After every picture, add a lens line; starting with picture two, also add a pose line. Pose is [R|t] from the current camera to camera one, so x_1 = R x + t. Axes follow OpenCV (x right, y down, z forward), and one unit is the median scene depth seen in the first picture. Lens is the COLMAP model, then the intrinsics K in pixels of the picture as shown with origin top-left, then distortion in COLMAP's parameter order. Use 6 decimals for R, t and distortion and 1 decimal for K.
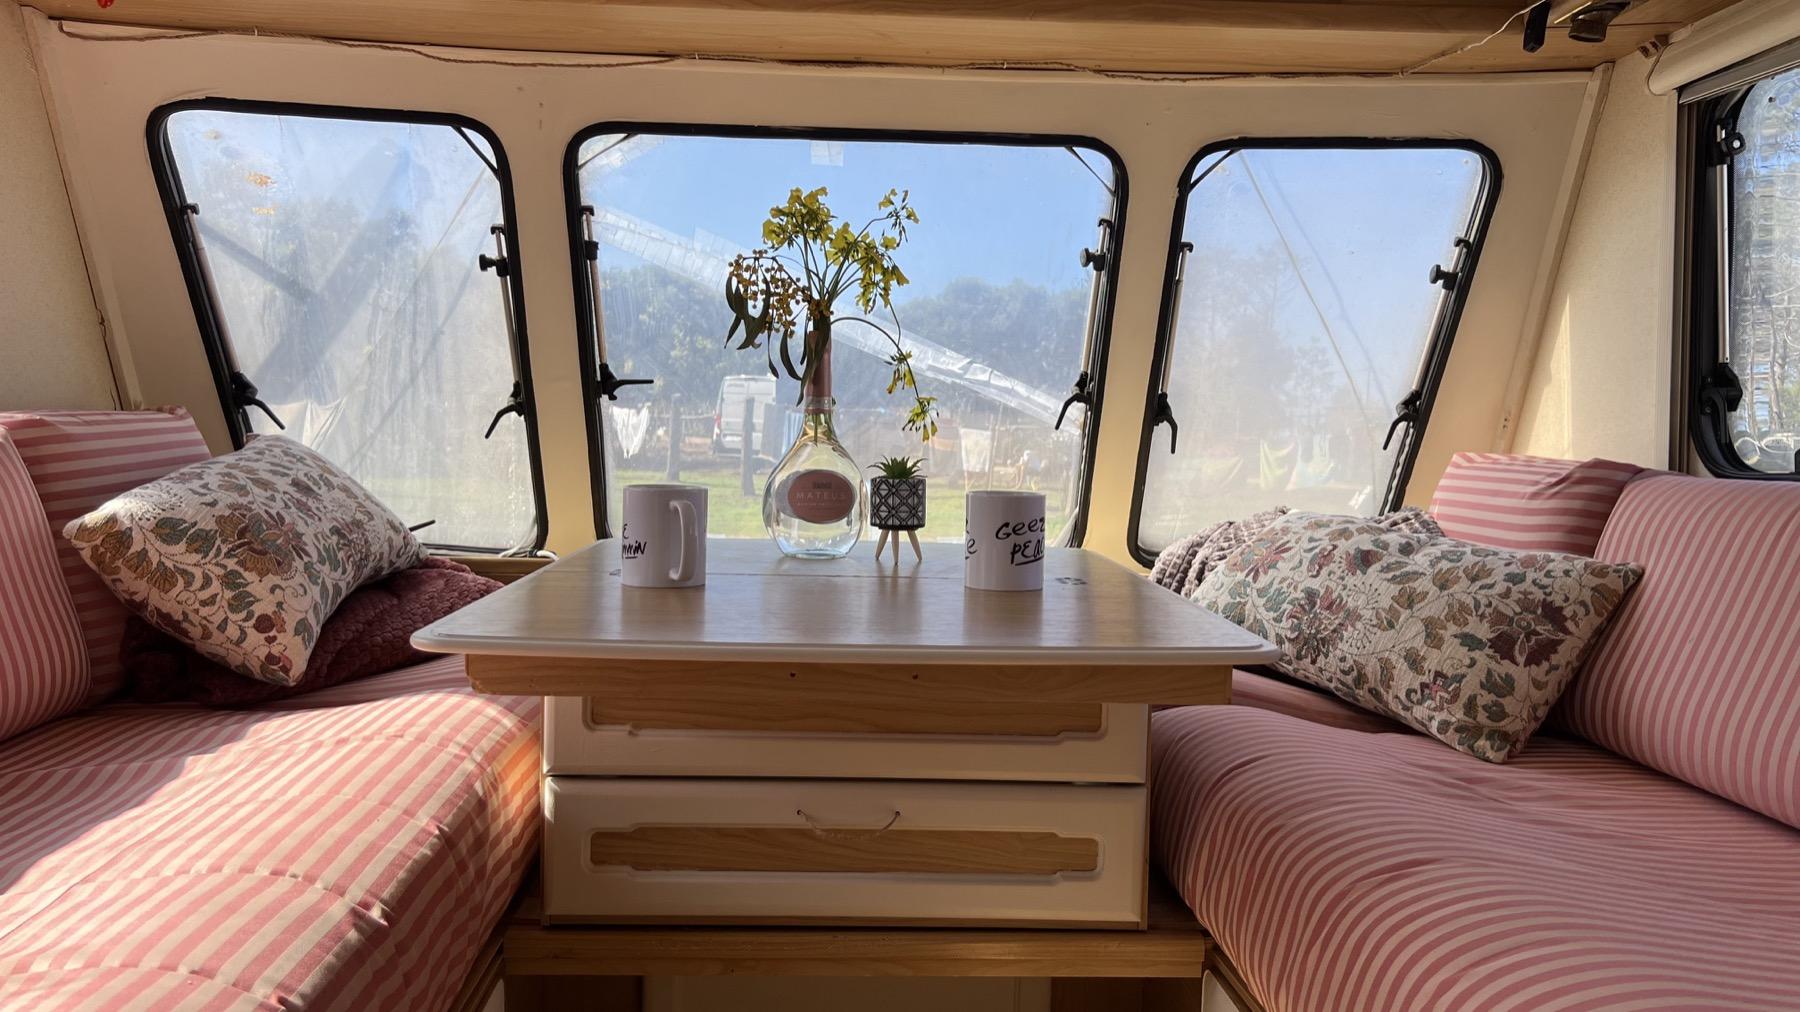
lens RADIAL K [[1353.6, 0, 920.8], [0, 1353.6, 500.0], [0, 0, 1]] dist [0.149692, -0.289885]
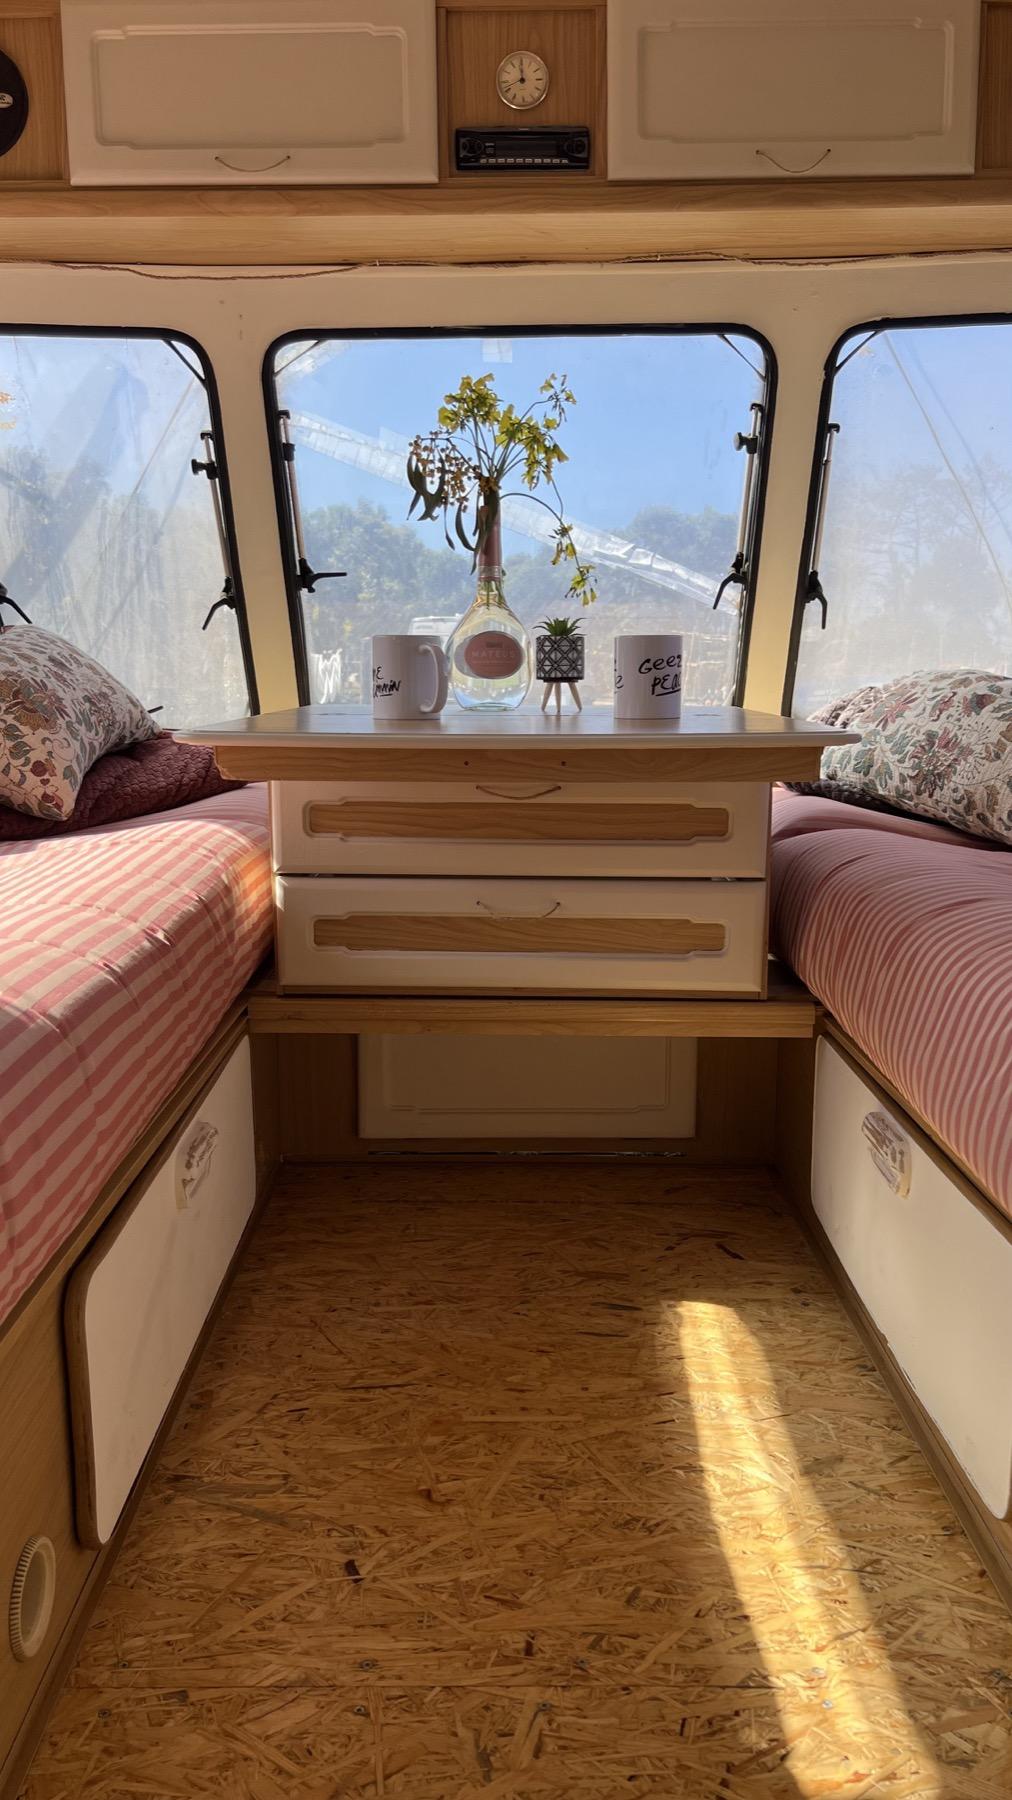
lens RADIAL K [[1360.7, 0, 506.0], [0, 1360.7, 900.0], [0, 0, 1]] dist [0.096465, -0.168256]
pose [[0.996728, -0.009548, -0.080267, 0.027205], [0.018486, 0.993609, 0.111352, 0.073468], [0.078691, -0.112471, 0.990534, -0.166813]]
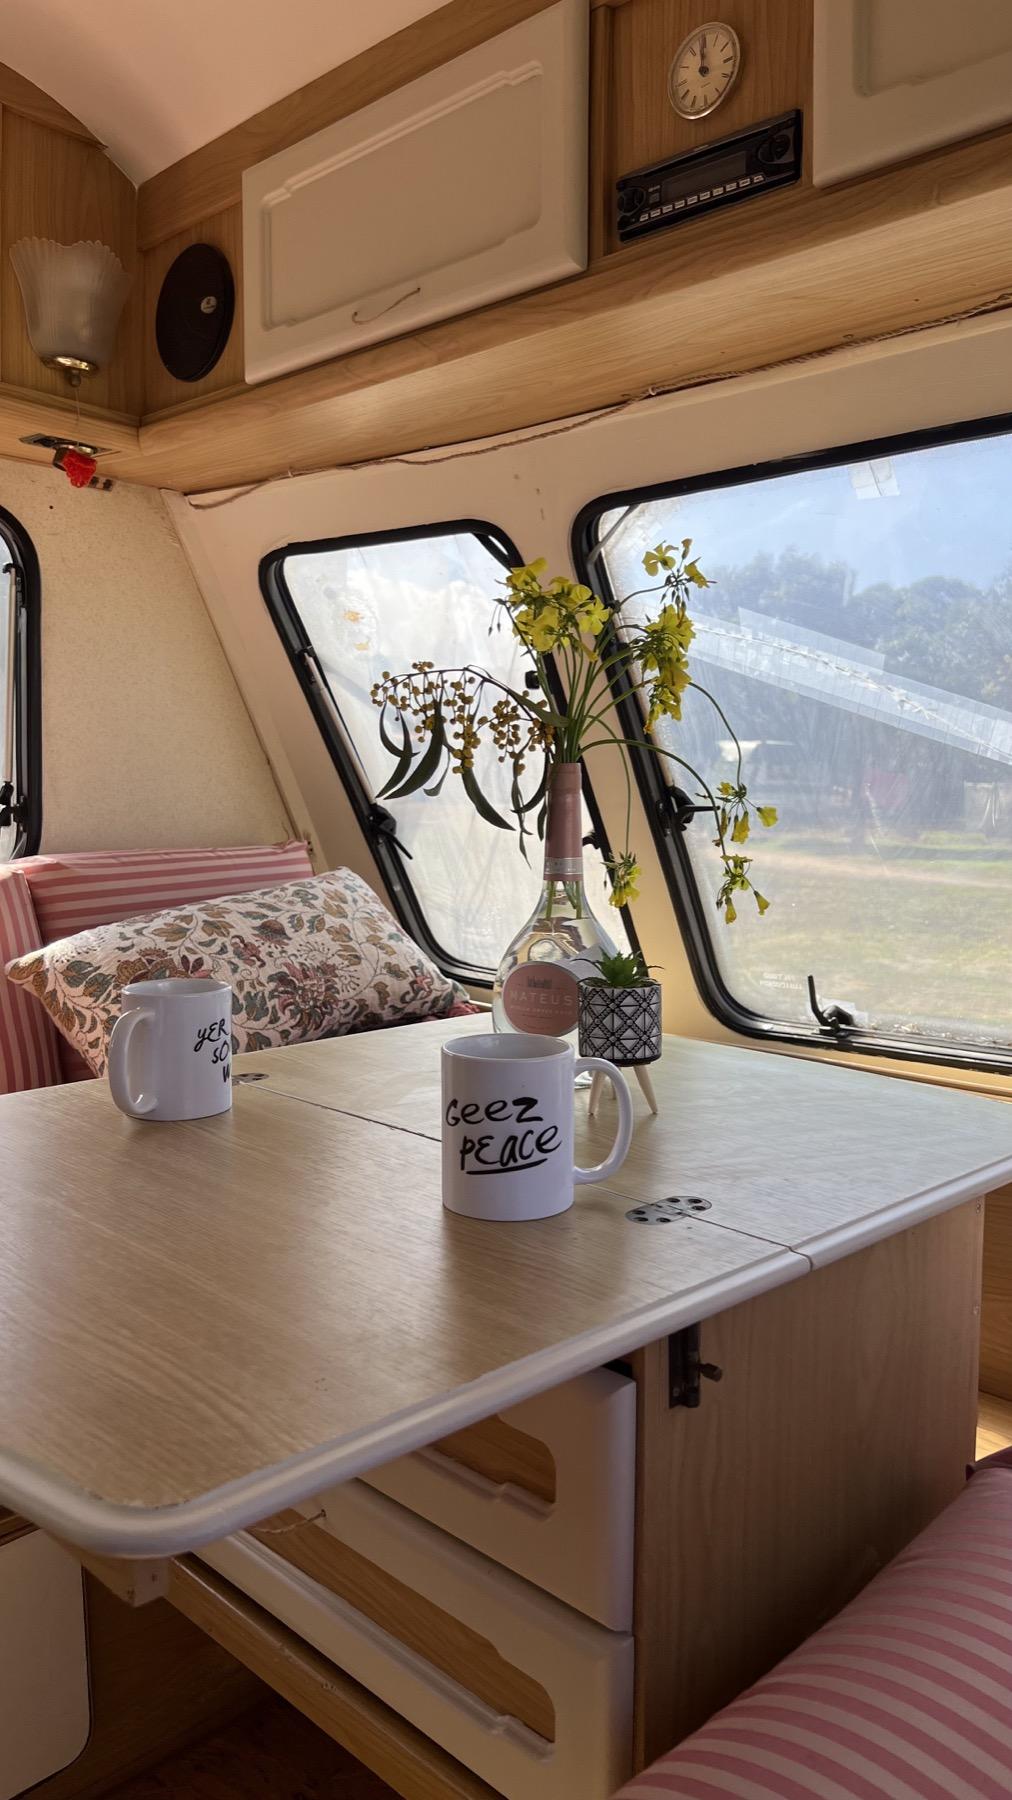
lens RADIAL K [[1373.4, 0, 506.0], [0, 1373.4, 900.0], [0, 0, 1]] dist [0.077386, -0.129172]
pose [[0.654922, 0.049199, -0.754093, 0.435202], [-0.031654, 0.998789, 0.037672, -0.077899], [0.755033, -0.000802, 0.655686, 0.501554]]
